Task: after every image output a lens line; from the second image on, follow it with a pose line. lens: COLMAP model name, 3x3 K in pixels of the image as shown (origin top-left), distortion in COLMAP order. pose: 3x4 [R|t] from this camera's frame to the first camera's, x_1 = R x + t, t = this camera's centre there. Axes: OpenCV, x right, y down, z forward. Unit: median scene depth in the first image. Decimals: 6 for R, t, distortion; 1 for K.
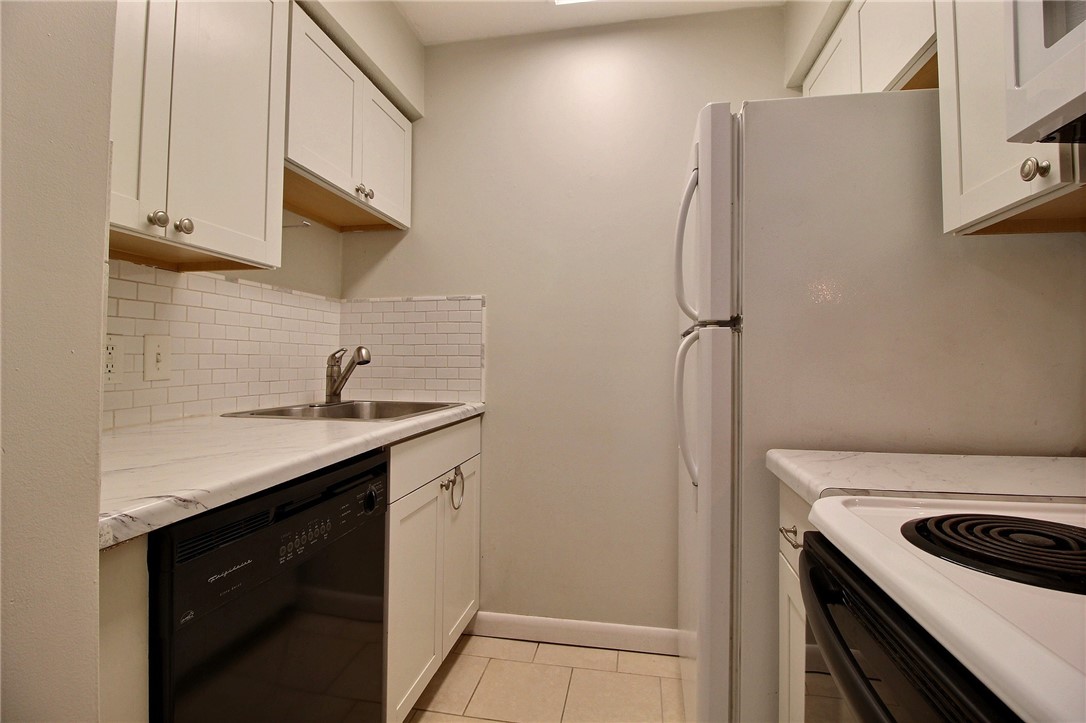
lens RADIAL K [[508.9, 0, 542.8], [0, 508.9, 345.9], [0, 0, 1]] dist [-0.009966, -0.003030]
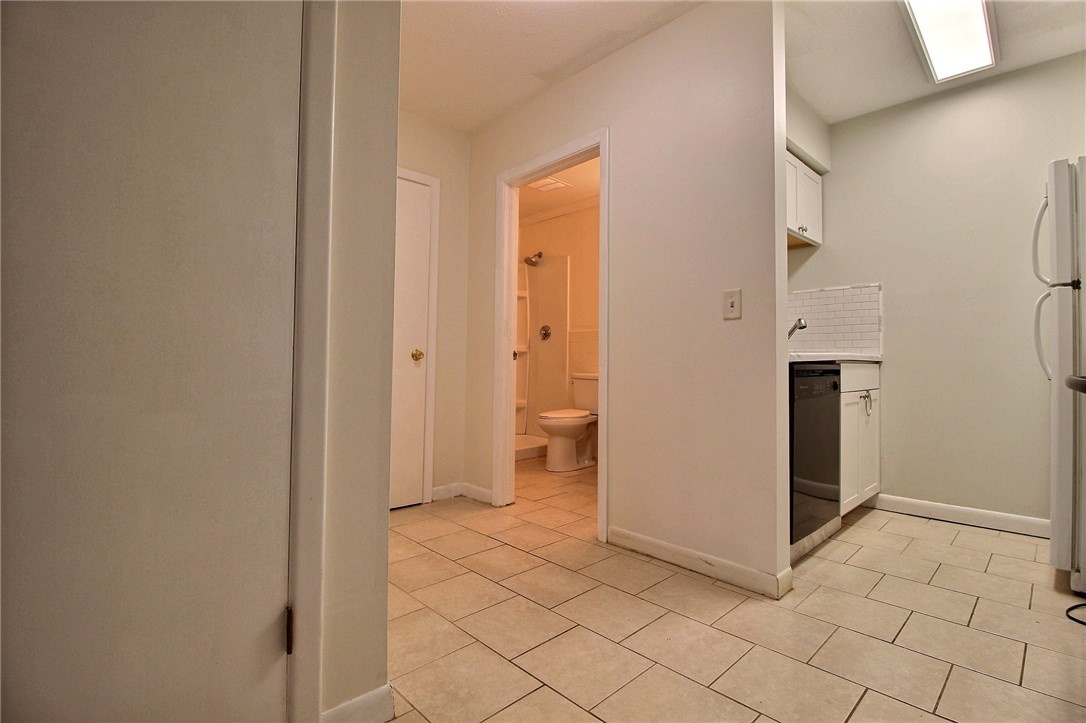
lens RADIAL K [[508.9, 0, 540.2], [0, 508.9, 345.8], [0, 0, 1]] dist [-0.009966, -0.003030]
pose [[0.809633, -0.016139, -0.586714, -0.065061], [0.012839, 0.999870, -0.009788, 0.101413], [0.586796, 0.000392, 0.809735, -0.926402]]
